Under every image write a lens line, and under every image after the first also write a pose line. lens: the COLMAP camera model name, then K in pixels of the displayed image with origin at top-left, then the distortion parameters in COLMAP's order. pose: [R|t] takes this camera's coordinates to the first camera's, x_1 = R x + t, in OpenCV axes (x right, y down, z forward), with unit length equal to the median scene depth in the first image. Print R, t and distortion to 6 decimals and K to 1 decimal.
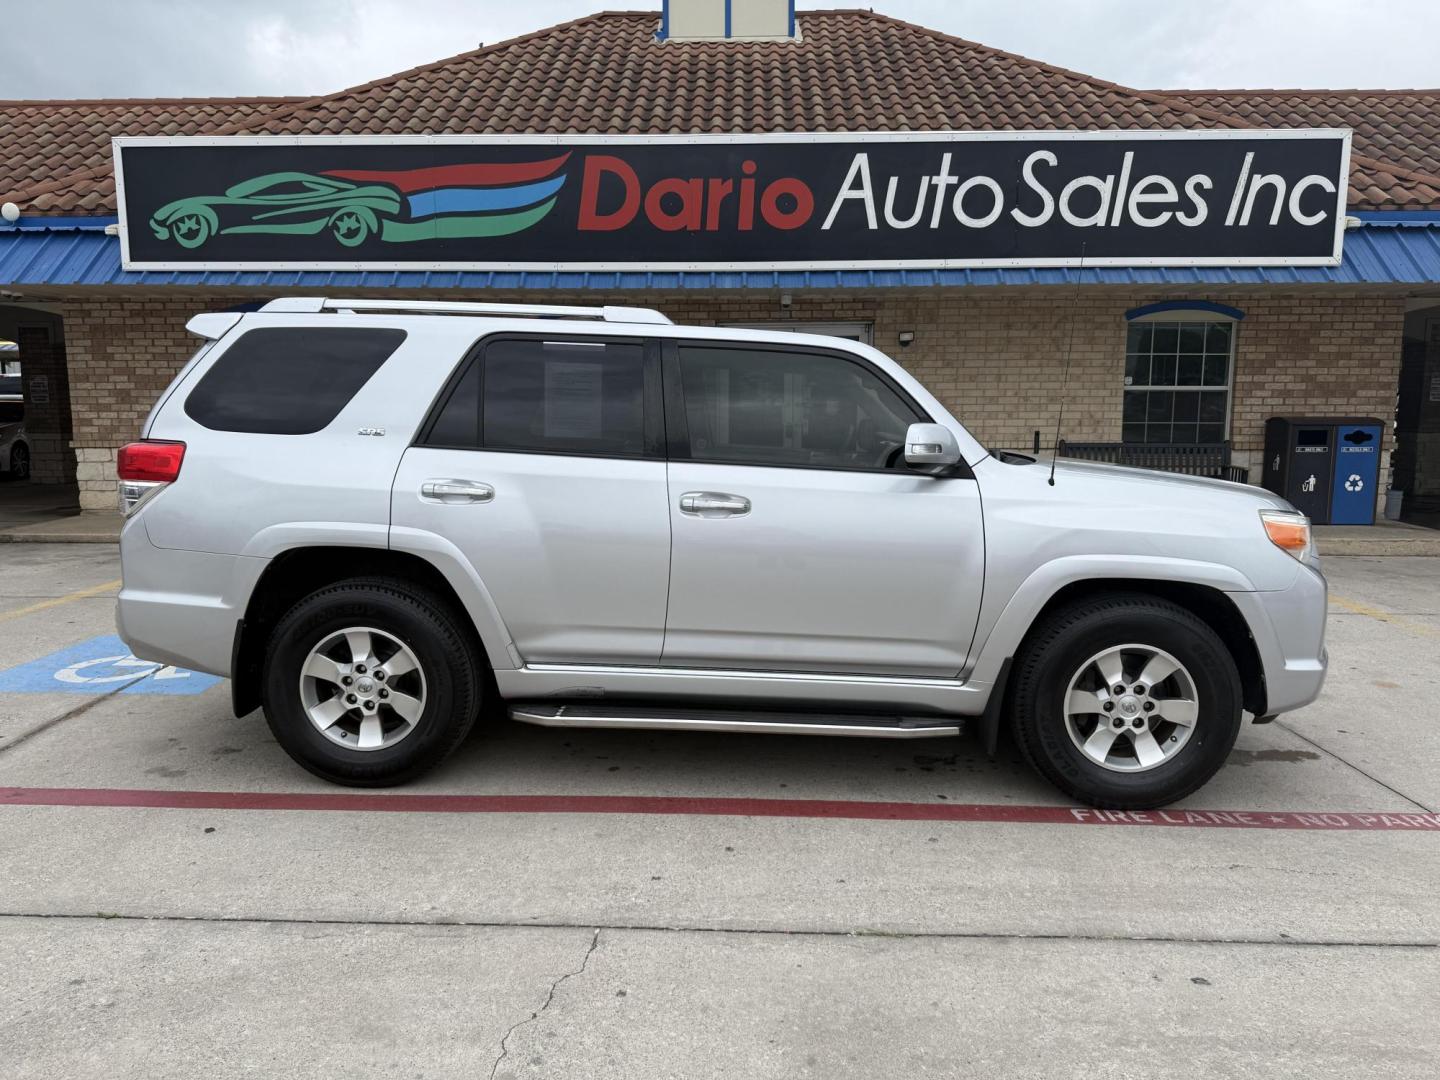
lens RADIAL K [[1031.2, 0, 715.4], [0, 1031.2, 547.5], [0, 0, 1]] dist [0.008512, -0.016634]
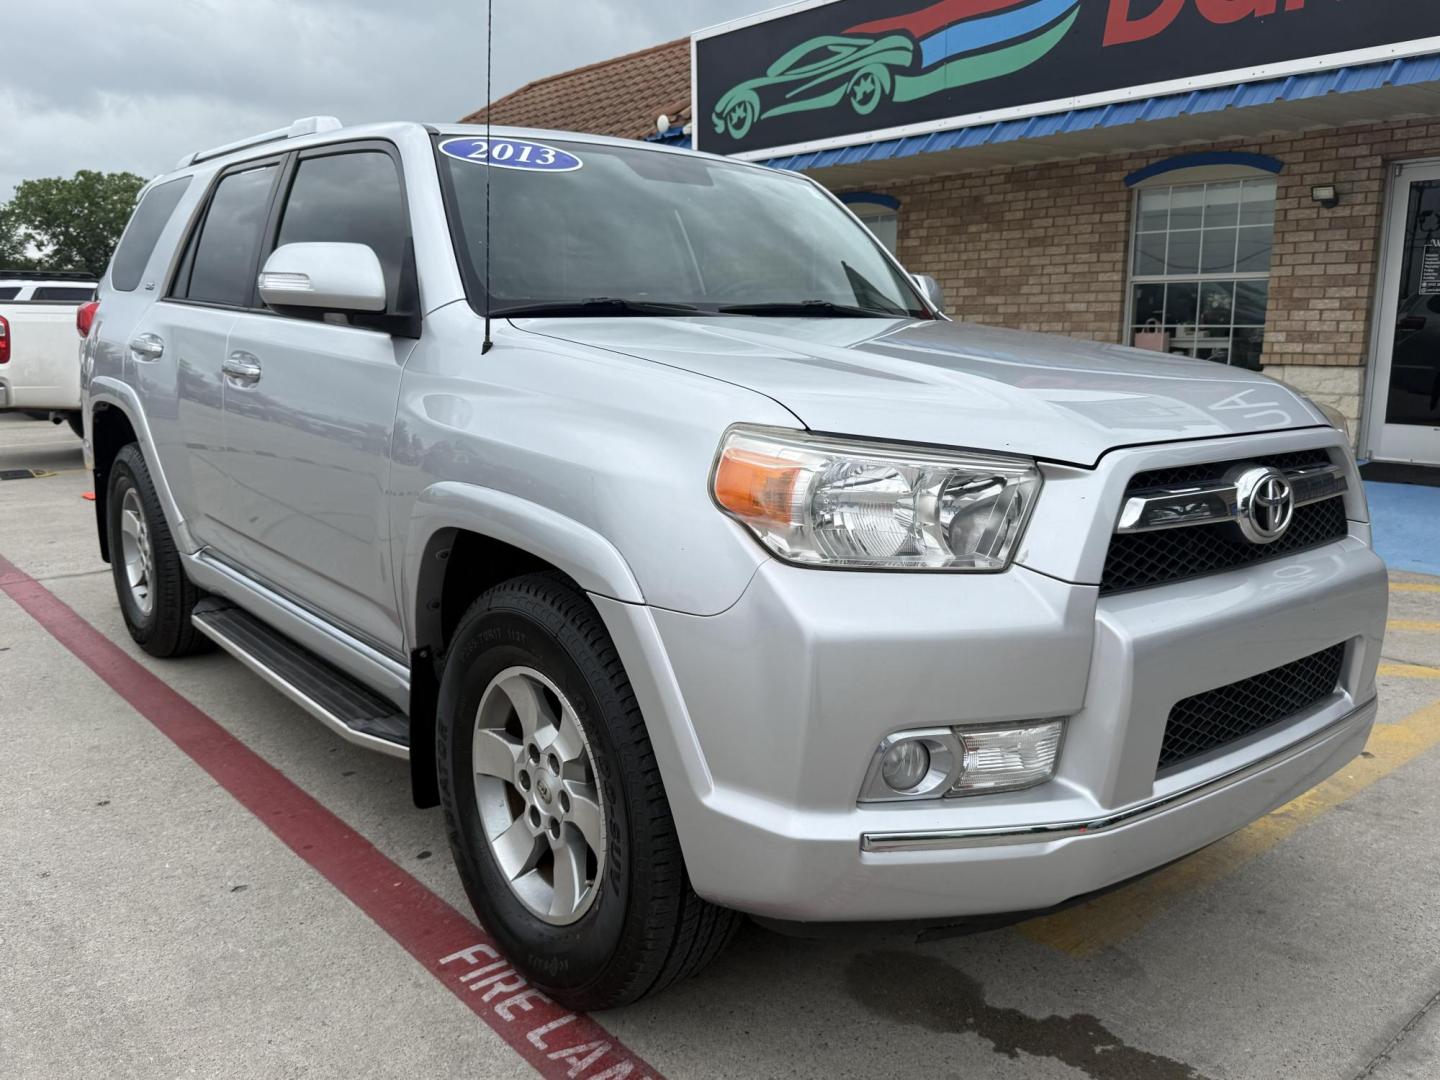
lens RADIAL K [[1179.9, 0, 714.6], [0, 1179.9, 539.7], [0, 0, 1]] dist [0.047192, -0.077336]
pose [[0.659287, 0.130881, -0.740412, 0.340465], [-0.104561, 0.991124, 0.082095, -0.009861], [0.744585, 0.023294, 0.667121, 0.261346]]
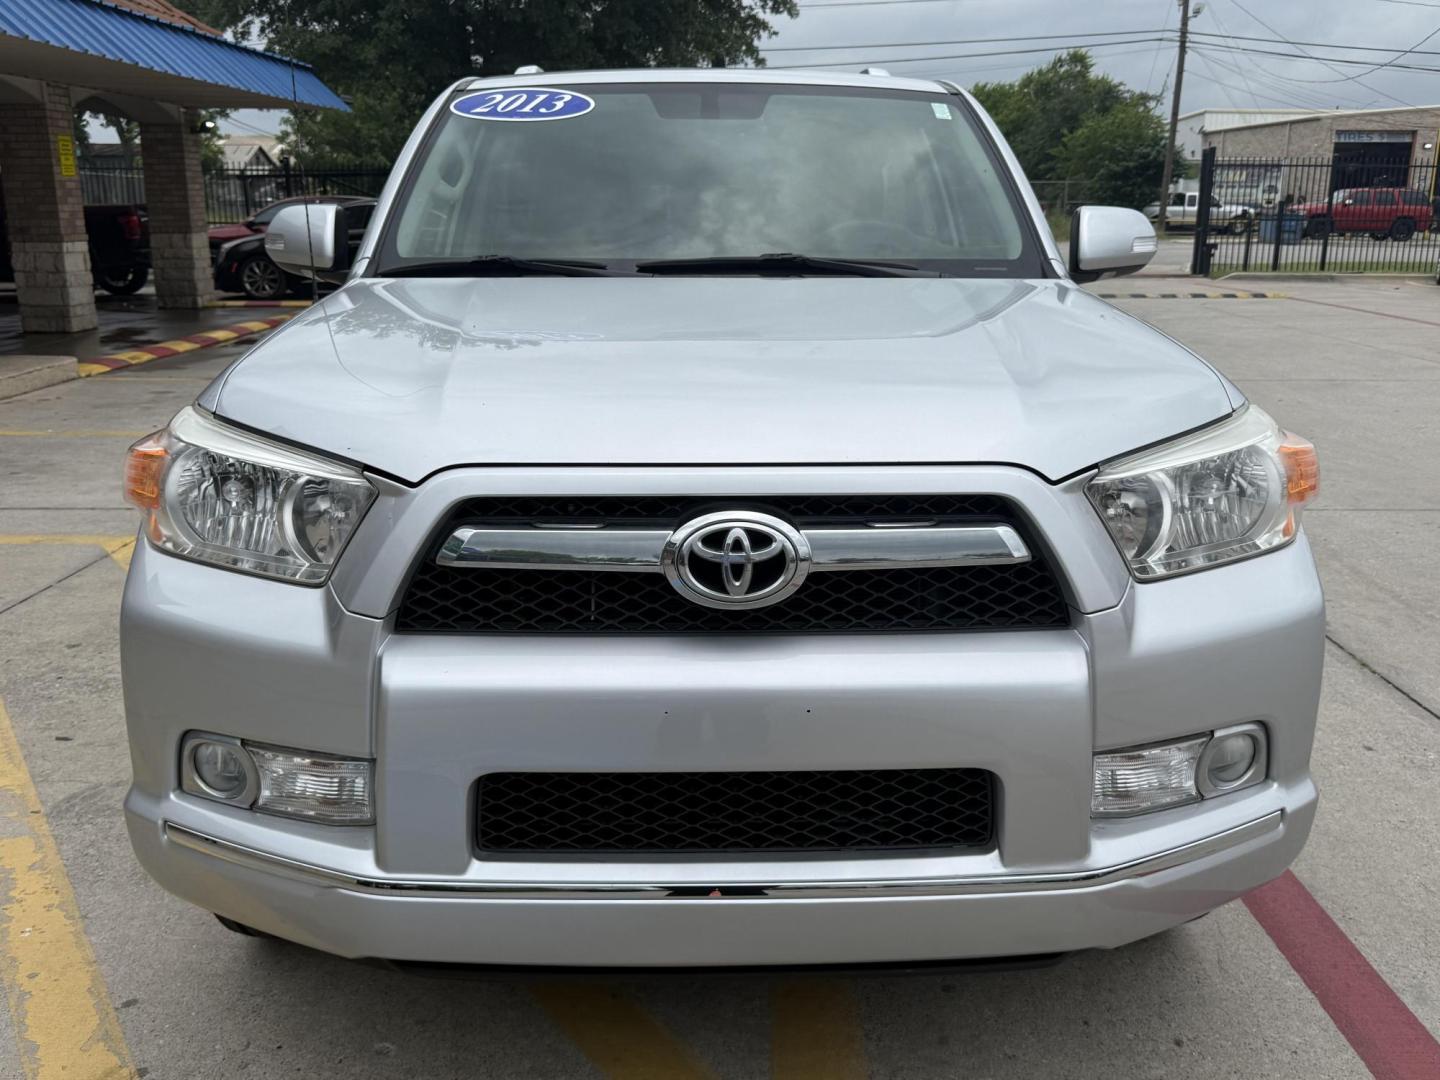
lens RADIAL K [[1283.1, 0, 716.2], [0, 1283.1, 538.9], [0, 0, 1]] dist [0.001678, -0.015774]
pose [[0.066248, 0.229417, -0.971071, 0.412767], [-0.137591, 0.966012, 0.218835, -0.048086], [0.988271, 0.119113, 0.095562, 0.450487]]
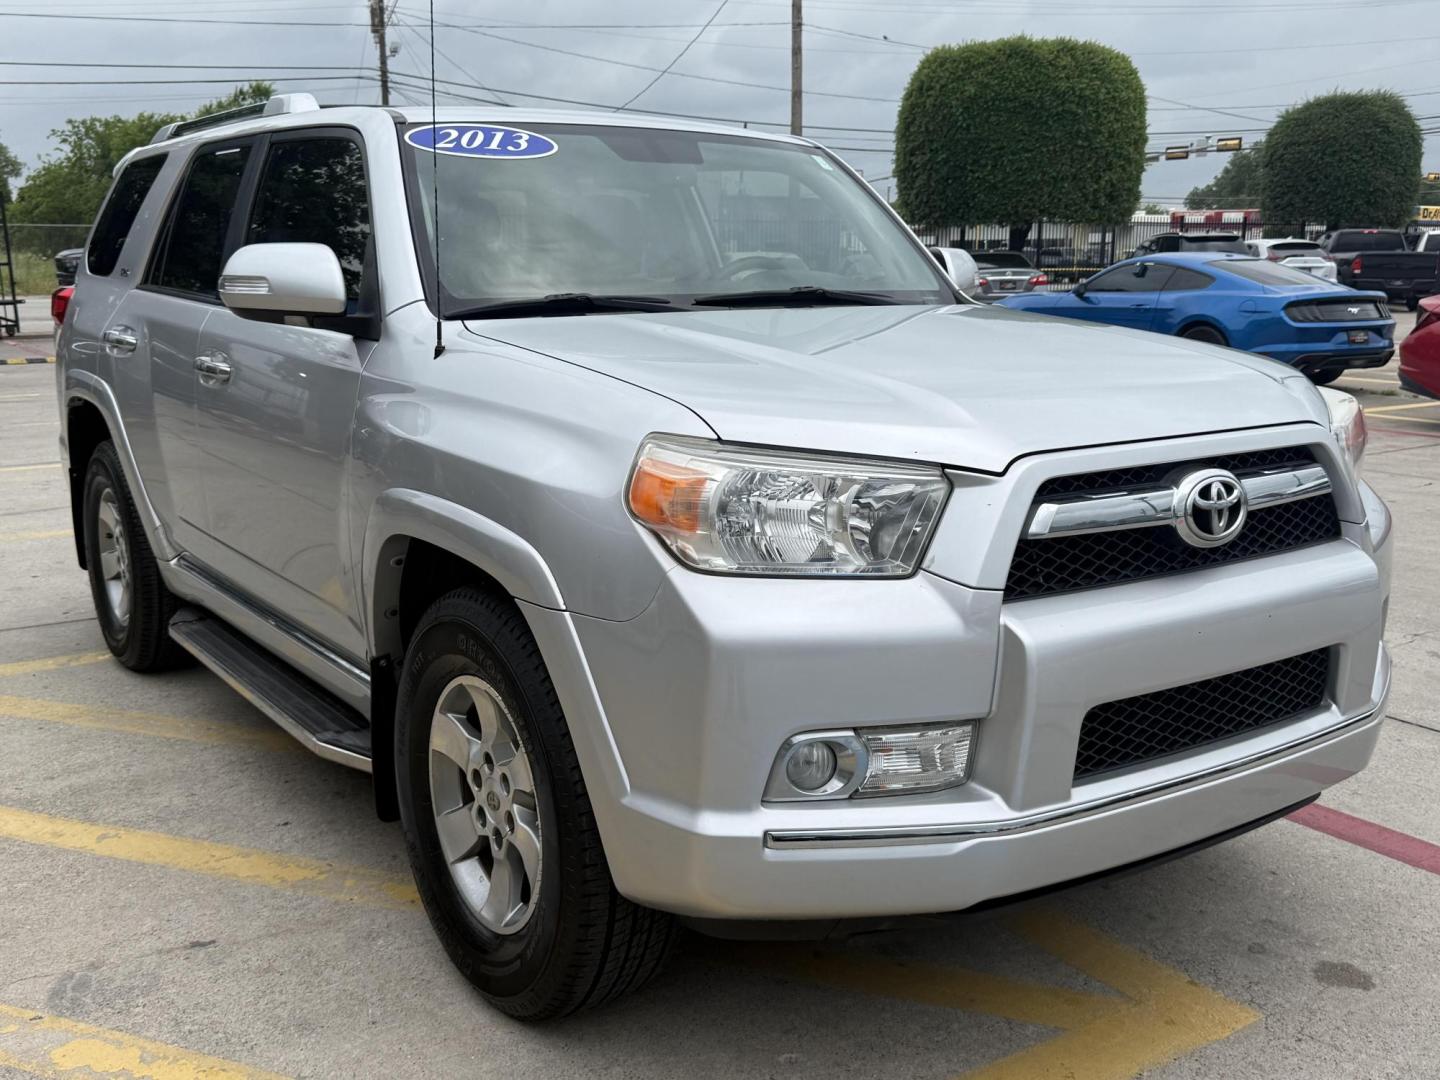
lens RADIAL K [[1452.5, 0, 721.4], [0, 1452.5, 541.4], [0, 0, 1]] dist [0.037714, 0.000000]
pose [[0.604692, 0.129689, -0.785830, 0.395513], [-0.093450, 0.991392, 0.091705, -0.018320], [0.790958, 0.017982, 0.611606, 0.253154]]
